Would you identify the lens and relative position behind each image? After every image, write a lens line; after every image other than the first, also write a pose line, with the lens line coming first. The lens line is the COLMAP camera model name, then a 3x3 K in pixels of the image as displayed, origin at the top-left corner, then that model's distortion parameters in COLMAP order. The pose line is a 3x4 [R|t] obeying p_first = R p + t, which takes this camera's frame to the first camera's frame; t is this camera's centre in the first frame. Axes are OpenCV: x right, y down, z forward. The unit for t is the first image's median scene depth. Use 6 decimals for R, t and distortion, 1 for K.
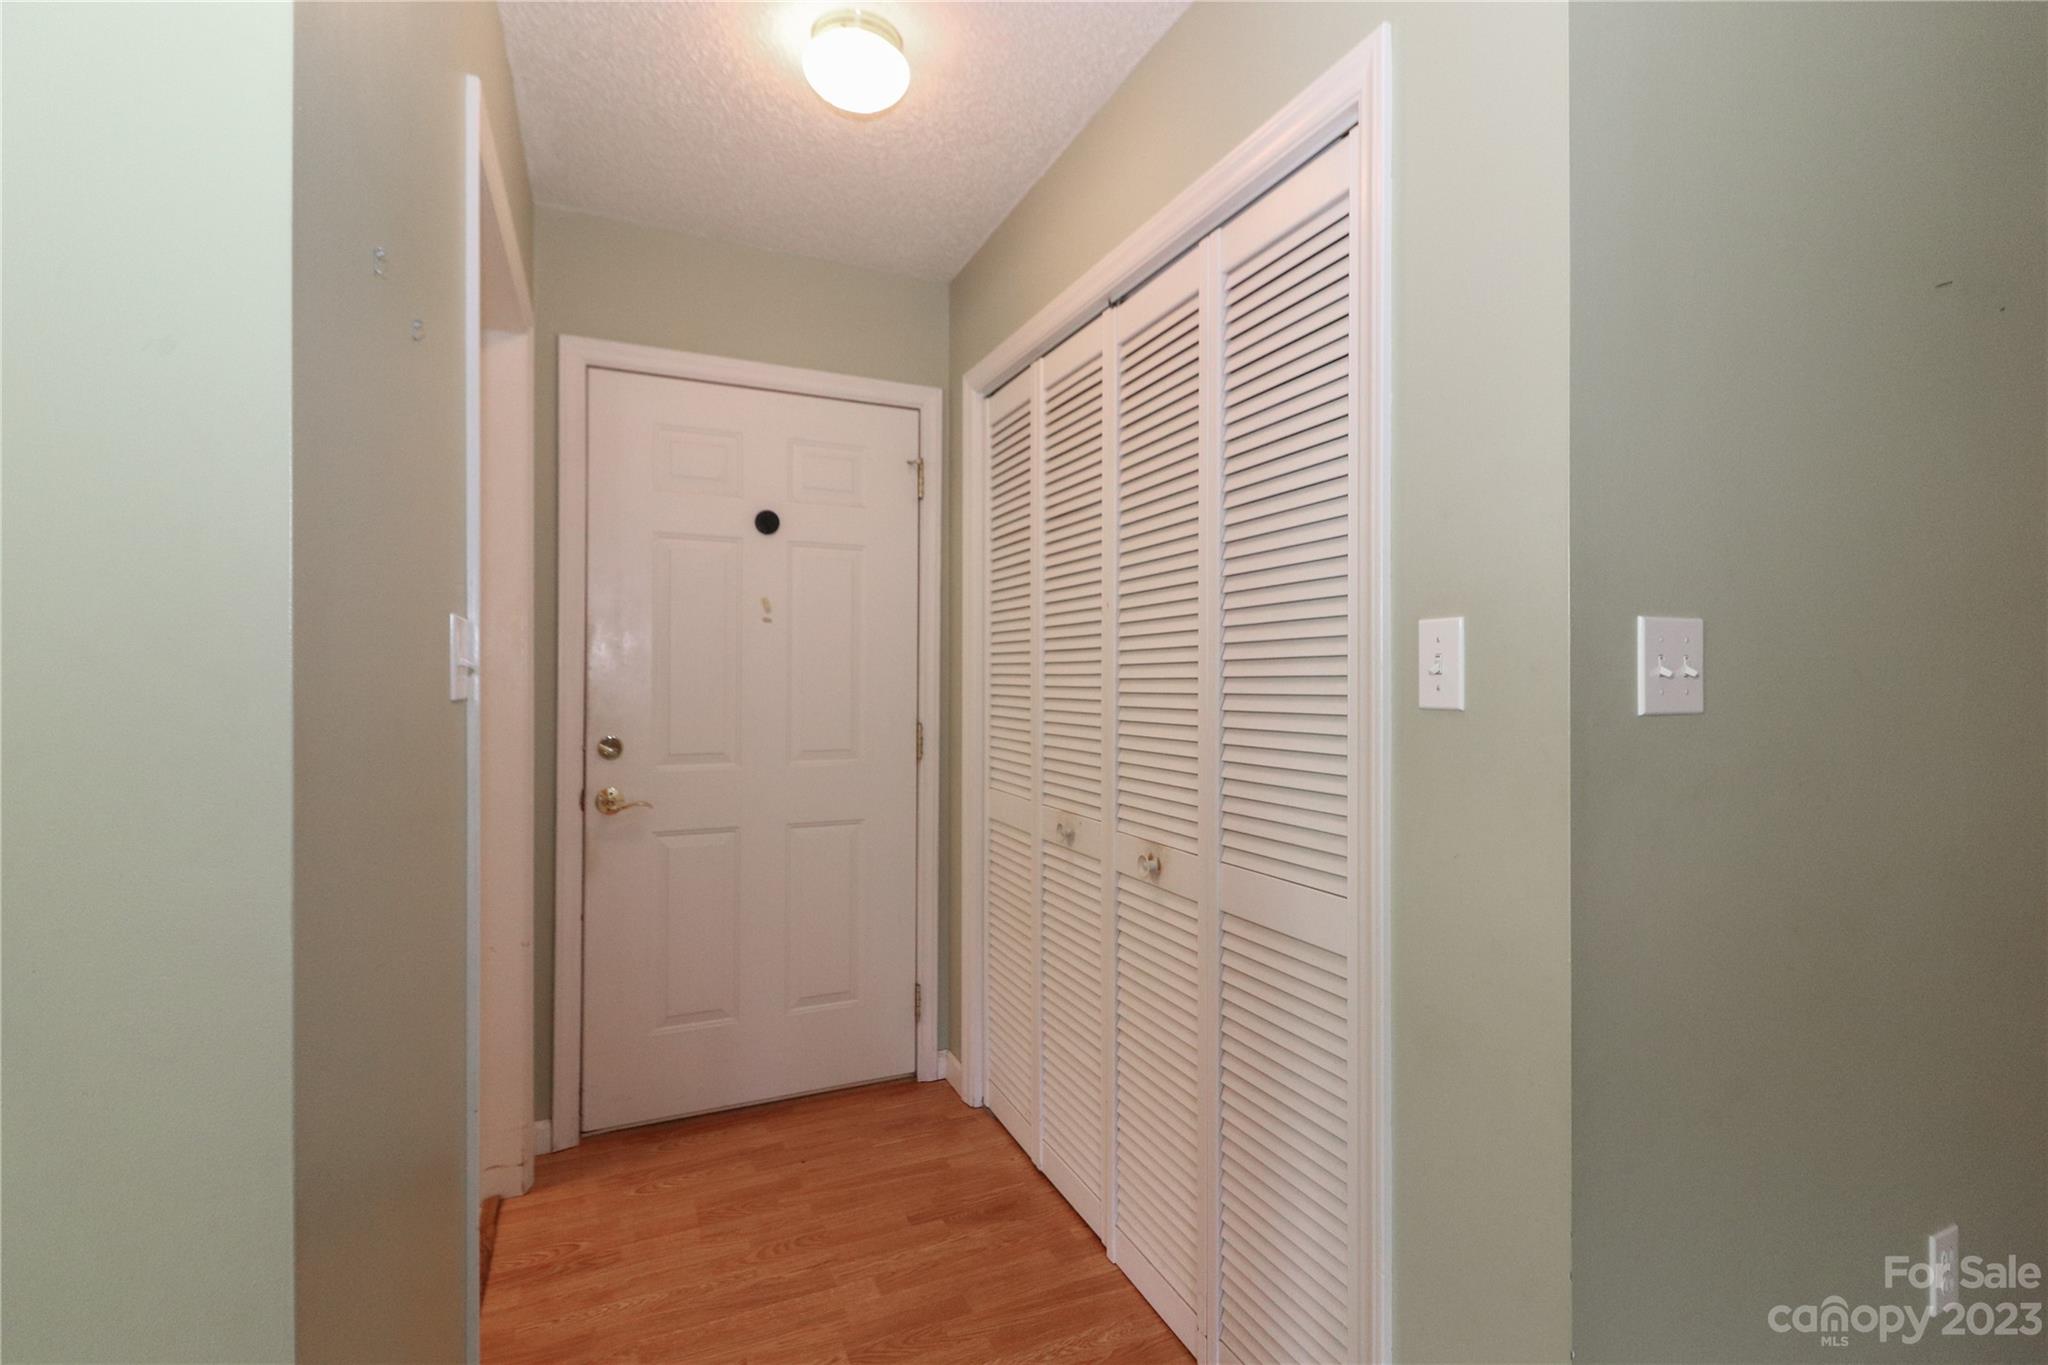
lens RADIAL K [[946.8, 0, 1037.5], [0, 946.8, 671.2], [0, 0, 1]] dist [0.020690, -0.016349]
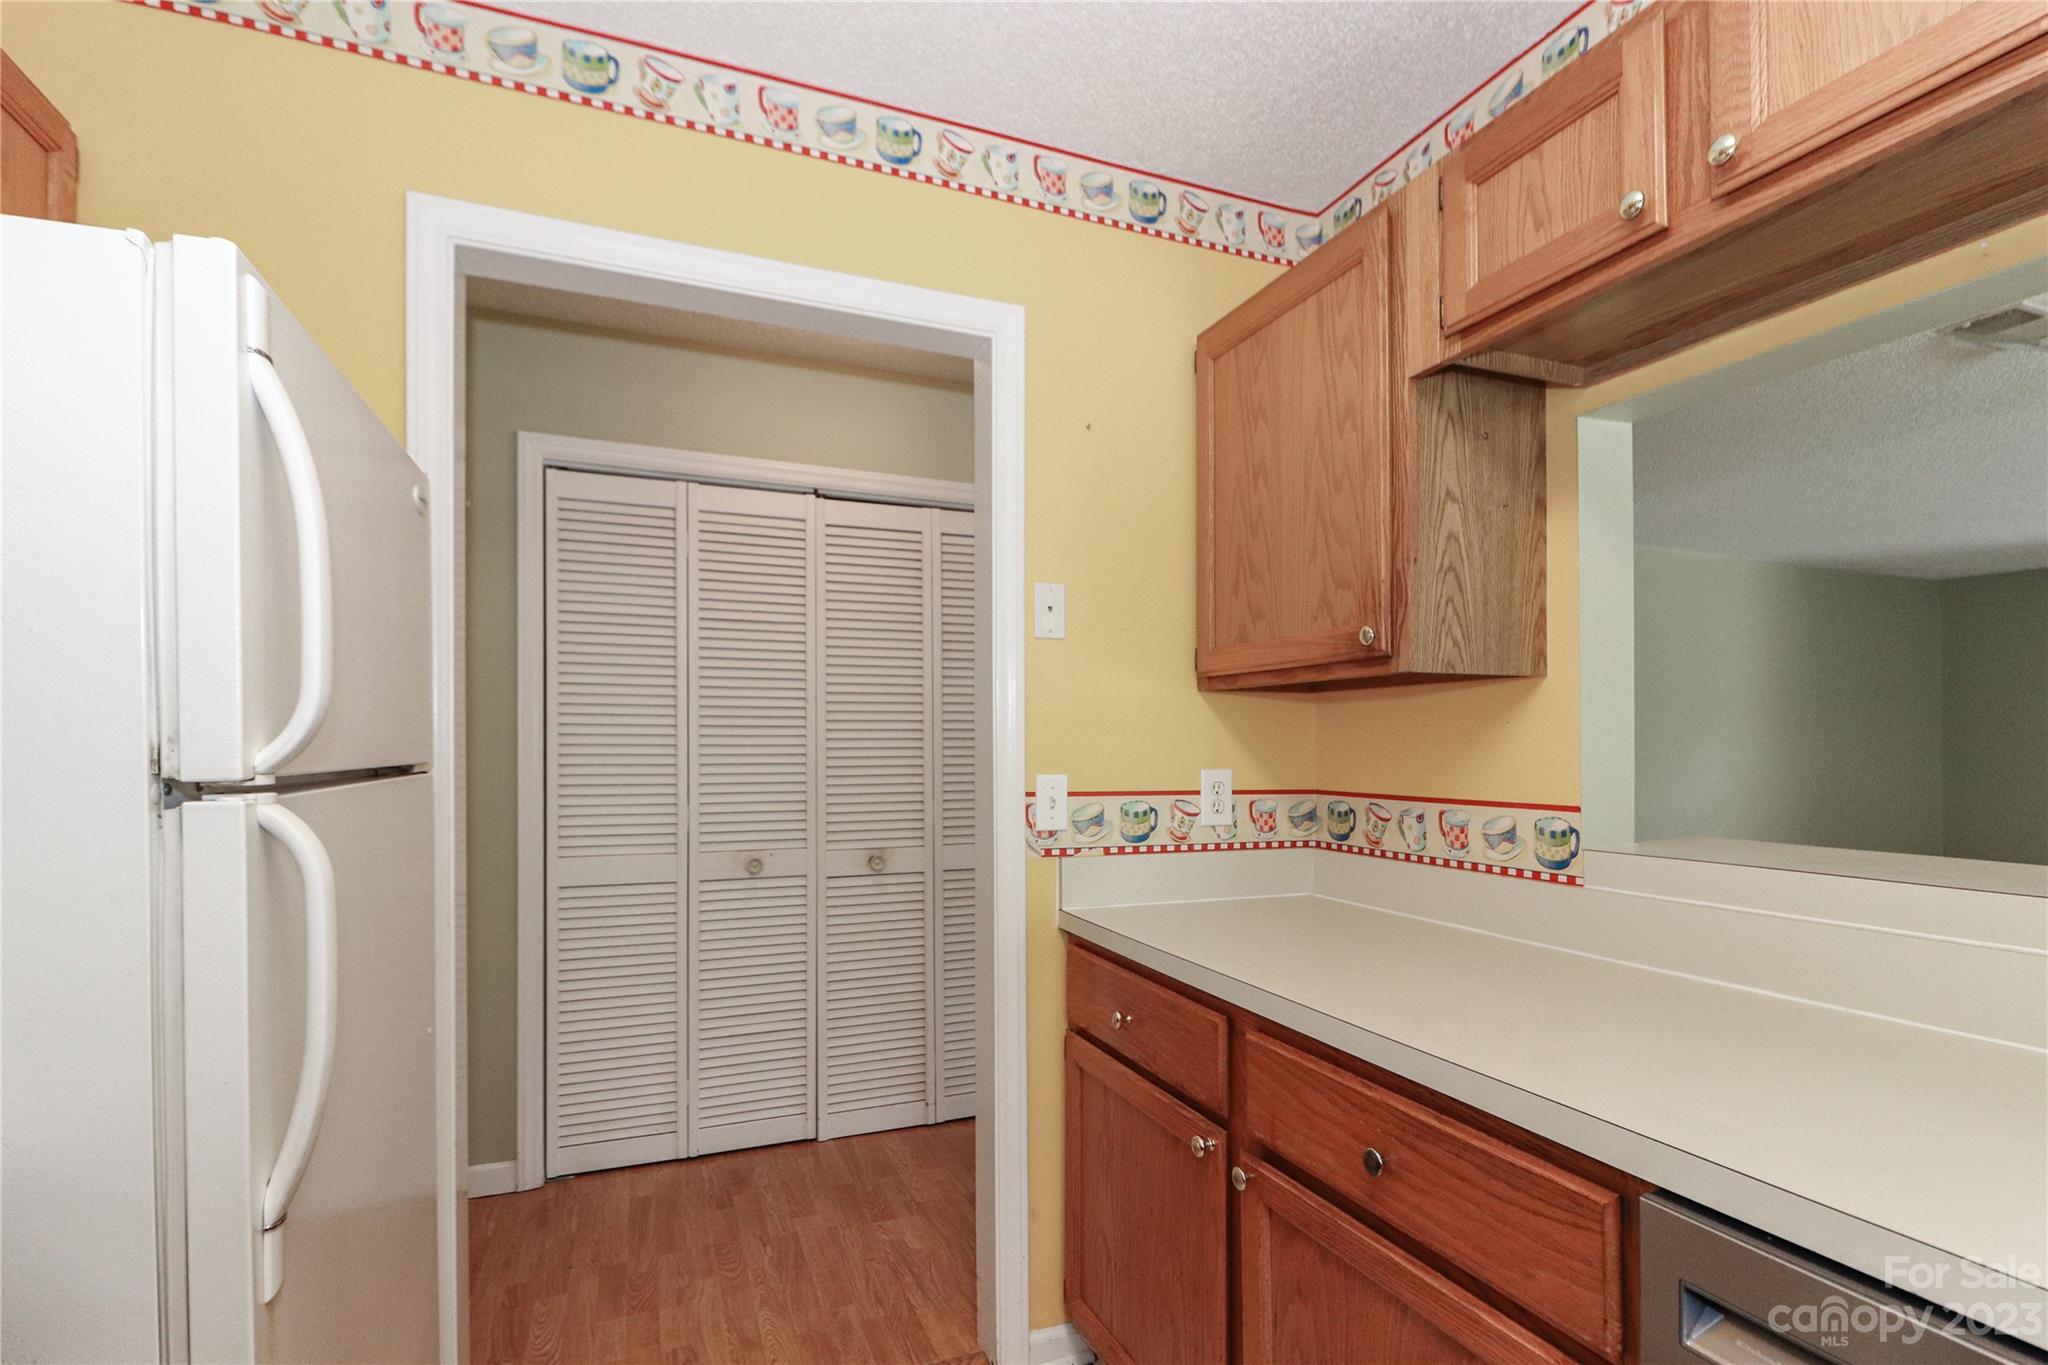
lens RADIAL K [[984.4, 0, 1029.3], [0, 984.4, 742.7], [0, 0, 1]] dist [0.010041, -0.000259]
pose [[0.034774, 0.004055, 0.999387, -1.356710], [-0.009474, 0.999948, -0.003728, 0.003208], [-0.999350, -0.009339, 0.034810, 0.590536]]
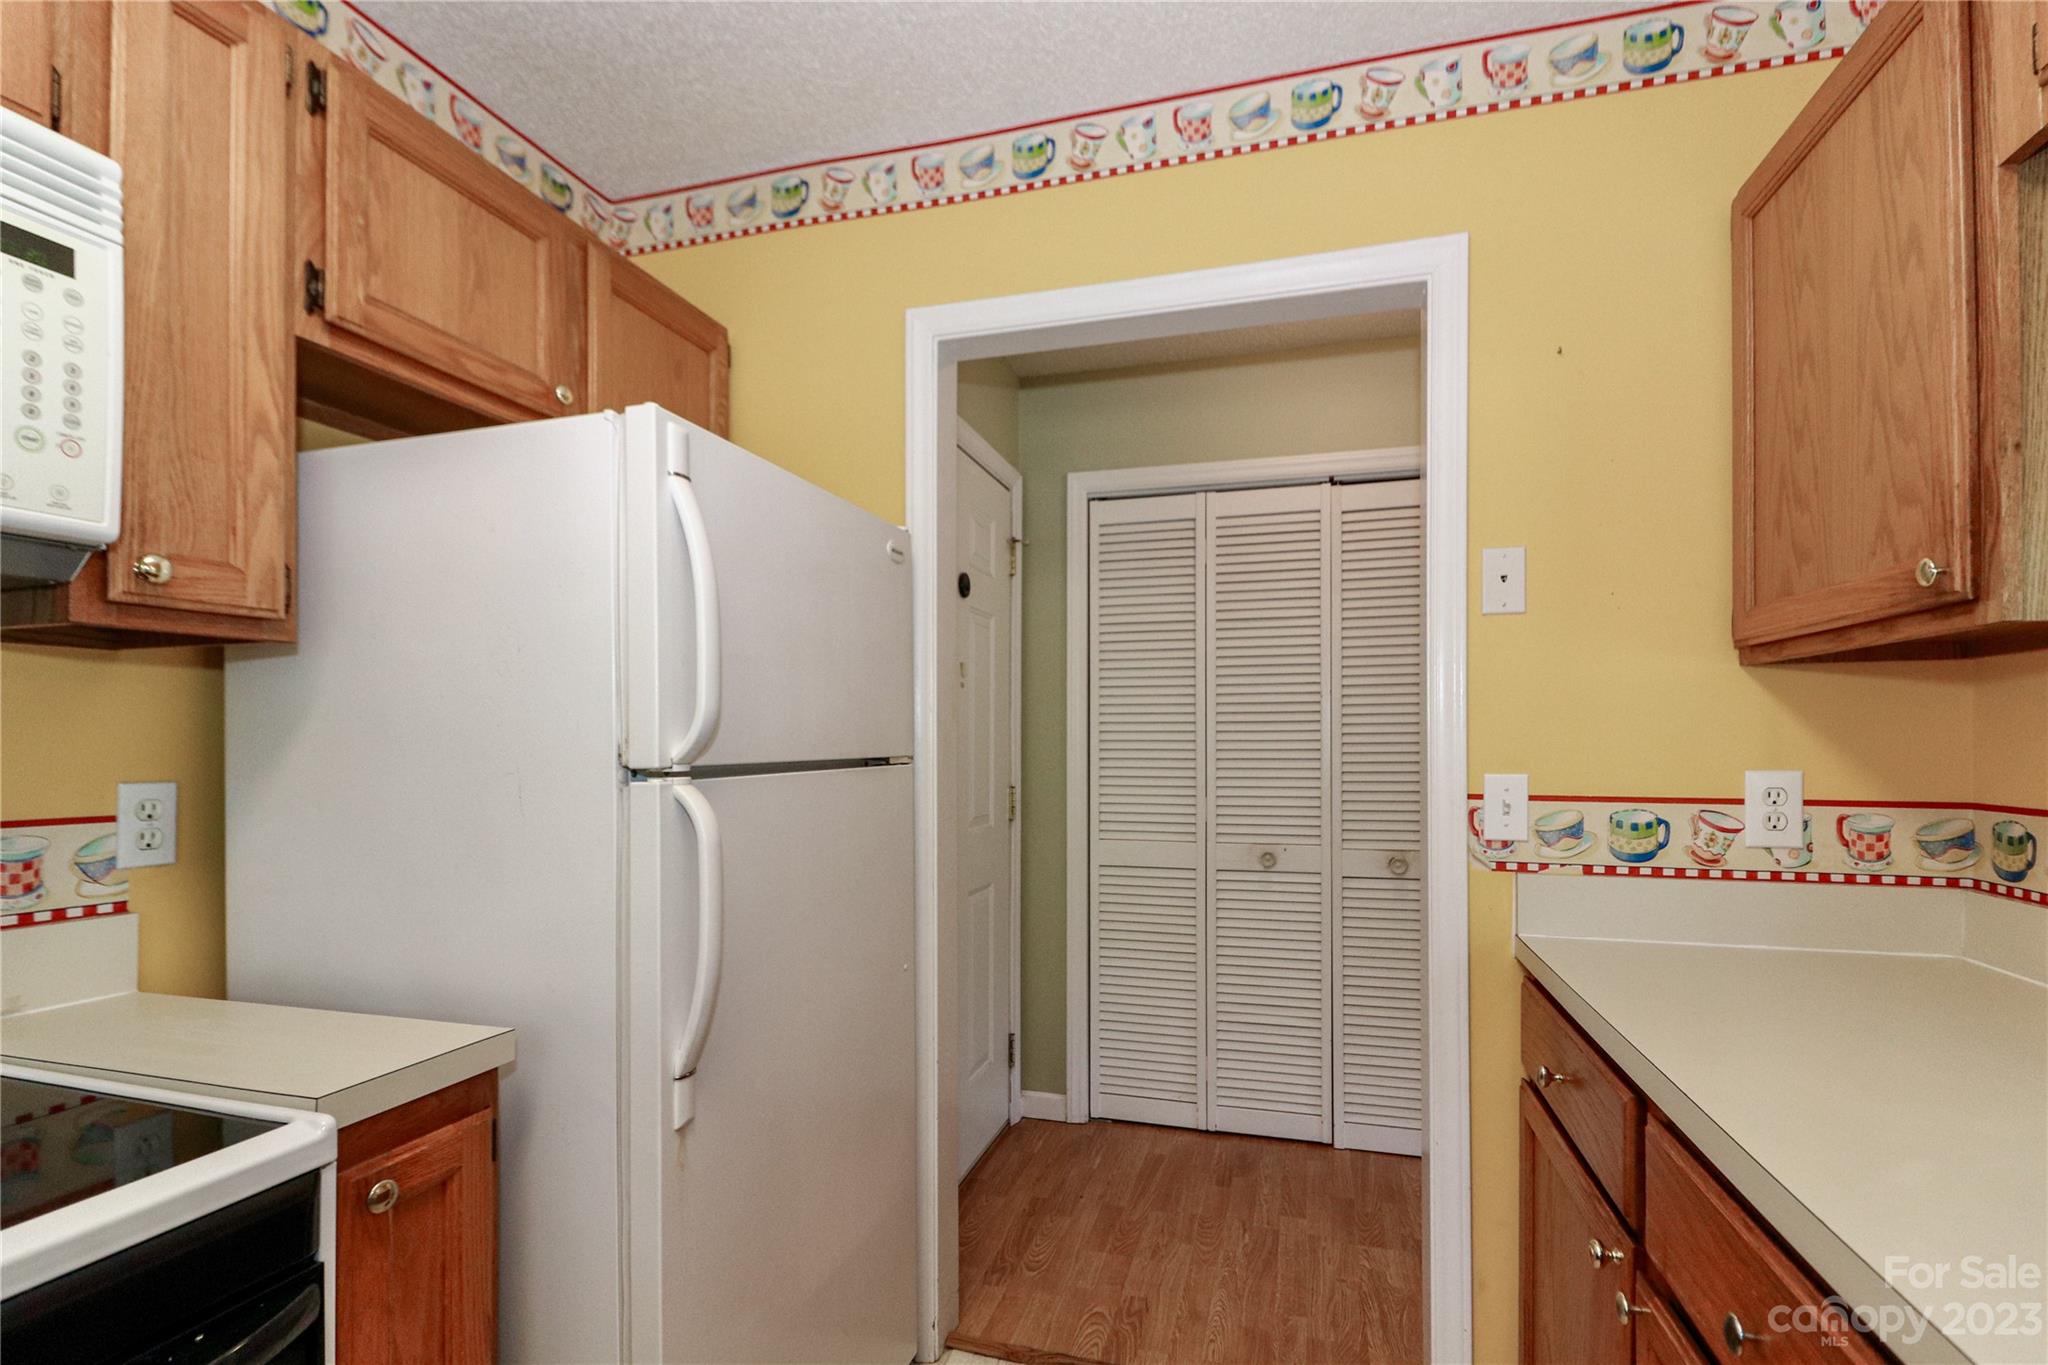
lens RADIAL K [[970.4, 0, 1022.3], [0, 970.4, 737.2], [0, 0, 1]] dist [0.004664, -0.008543]
pose [[0.648942, 0.001397, 0.760837, -1.264598], [-0.002650, 0.999996, 0.000424, 0.000936], [-0.760833, -0.002292, 0.648943, 0.389716]]
